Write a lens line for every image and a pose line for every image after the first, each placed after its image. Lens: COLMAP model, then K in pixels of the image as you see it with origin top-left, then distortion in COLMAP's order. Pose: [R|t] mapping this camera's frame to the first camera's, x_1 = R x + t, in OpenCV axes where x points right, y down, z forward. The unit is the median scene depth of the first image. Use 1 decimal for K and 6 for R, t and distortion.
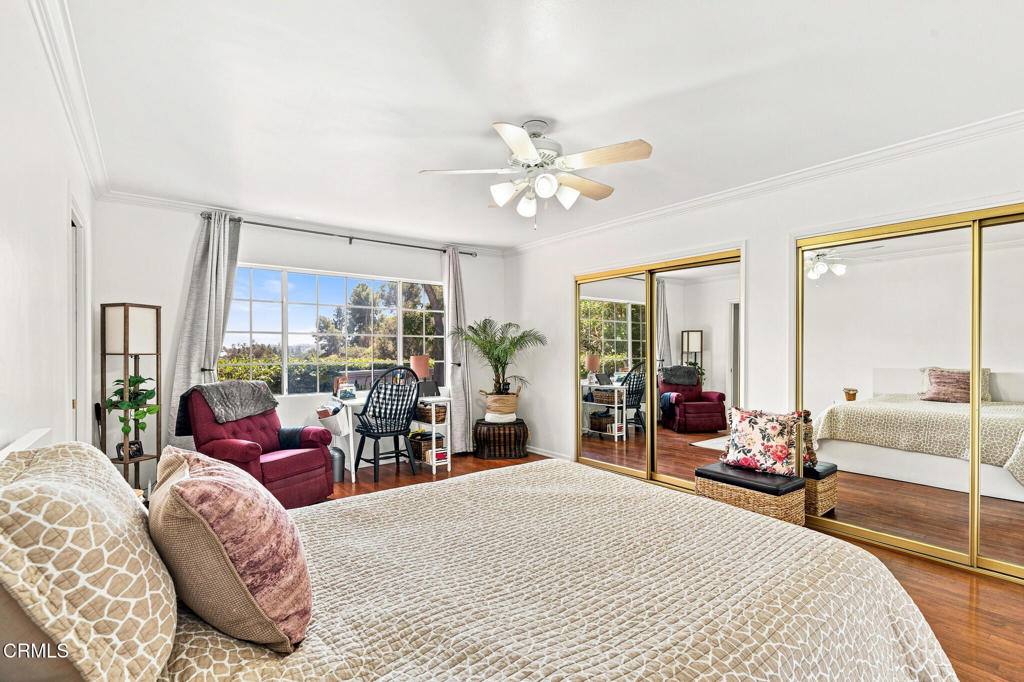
lens RADIAL K [[477.7, 0, 507.1], [0, 477.7, 343.8], [0, 0, 1]] dist [0.000240, 0.000678]
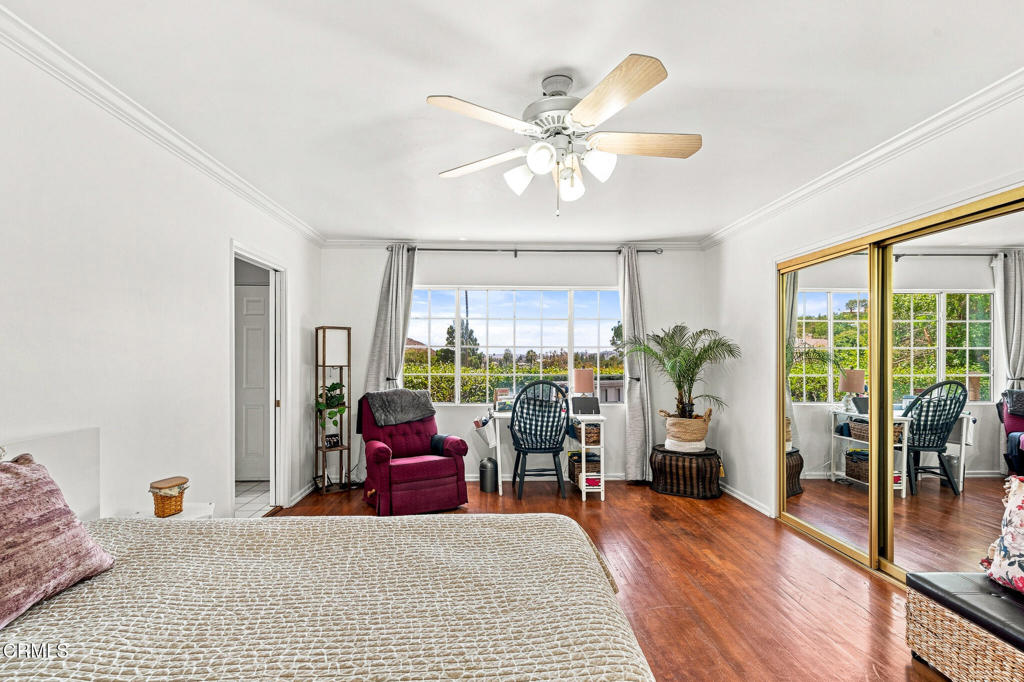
lens RADIAL K [[477.7, 0, 509.6], [0, 477.7, 351.6], [0, 0, 1]] dist [0.000240, 0.000678]
pose [[0.812805, -0.005430, -0.582511, 0.258239], [0.006637, 0.999978, -0.000060, -0.010180], [0.582498, -0.003818, 0.812823, 0.181996]]
